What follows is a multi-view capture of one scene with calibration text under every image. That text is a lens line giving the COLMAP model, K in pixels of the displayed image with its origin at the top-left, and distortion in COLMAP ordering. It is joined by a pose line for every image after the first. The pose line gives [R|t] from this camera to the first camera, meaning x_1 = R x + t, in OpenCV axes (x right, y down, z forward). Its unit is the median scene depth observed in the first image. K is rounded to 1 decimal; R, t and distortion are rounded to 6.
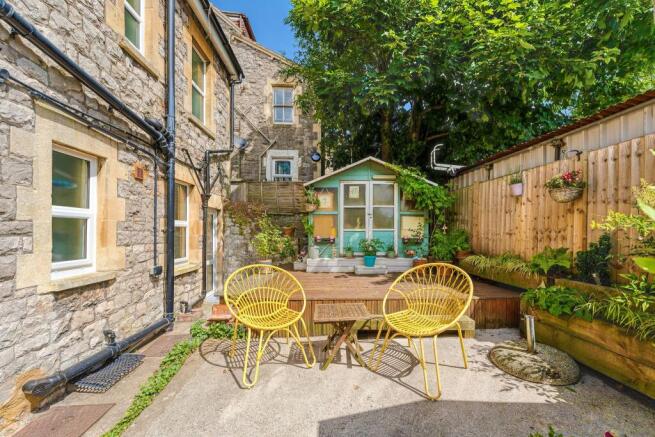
lens RADIAL K [[265.4, 0, 343.4], [0, 265.4, 221.4], [0, 0, 1]] dist [-0.002464, -0.000406]
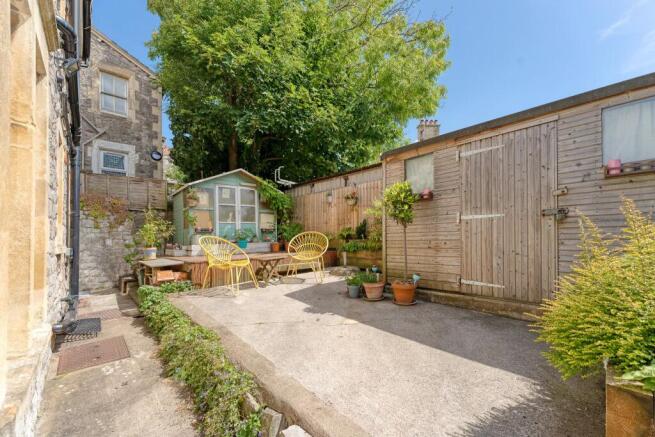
lens RADIAL K [[265.4, 0, 343.4], [0, 265.4, 221.4], [0, 0, 1]] dist [-0.002464, -0.000406]
pose [[0.728418, 0.011138, 0.685043, -0.436954], [0.014737, 0.999382, -0.031919, 0.077157], [-0.684975, 0.033345, 0.727803, -0.340039]]
